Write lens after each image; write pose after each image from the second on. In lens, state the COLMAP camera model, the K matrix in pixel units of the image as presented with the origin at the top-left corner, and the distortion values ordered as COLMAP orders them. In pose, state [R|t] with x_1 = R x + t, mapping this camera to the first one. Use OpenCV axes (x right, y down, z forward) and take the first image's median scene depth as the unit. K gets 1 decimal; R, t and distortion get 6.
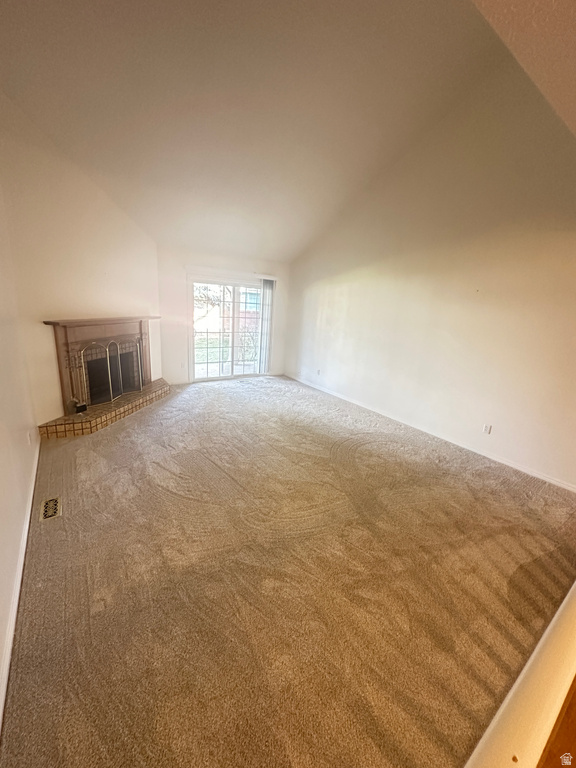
lens RADIAL K [[308.2, 0, 291.6], [0, 308.2, 385.2], [0, 0, 1]] dist [0.002593, 0.000094]
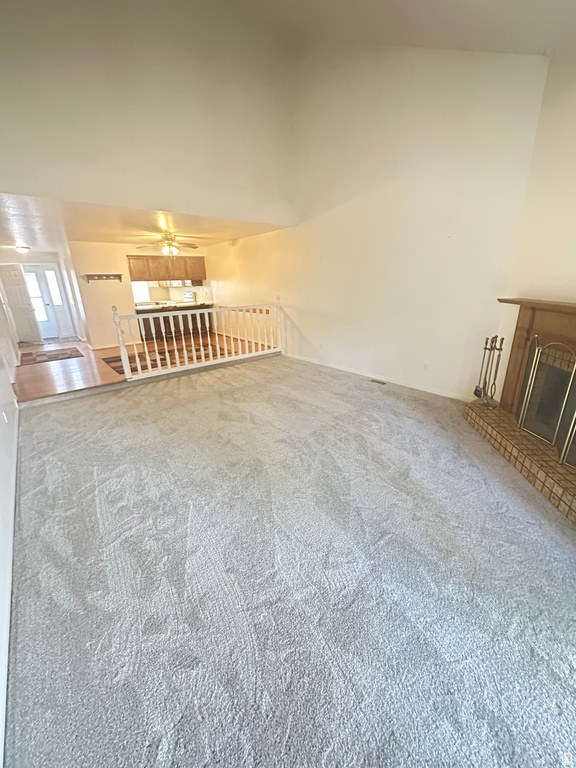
lens RADIAL K [[308.2, 0, 290.3], [0, 308.2, 383.6], [0, 0, 1]] dist [0.002593, 0.000094]
pose [[-0.996071, -0.023207, -0.085461, -0.036085], [-0.066086, 0.837191, 0.542903, -0.361468], [0.058948, 0.546417, -0.835436, 1.492489]]
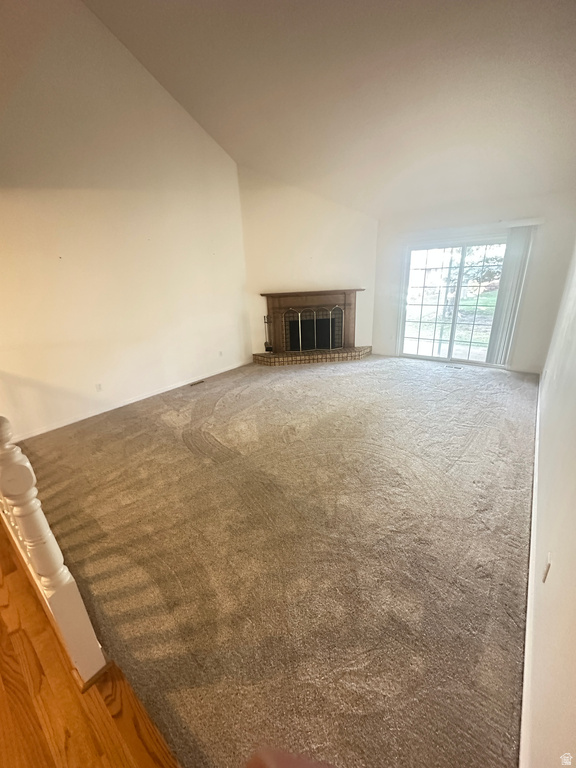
lens RADIAL K [[308.2, 0, 293.1], [0, 308.2, 387.7], [0, 0, 1]] dist [0.002593, 0.000094]
pose [[0.291115, 0.256832, -0.921569, 0.759073], [-0.190249, 0.959593, 0.207331, -0.076118], [0.937581, 0.114971, 0.328214, 0.522825]]
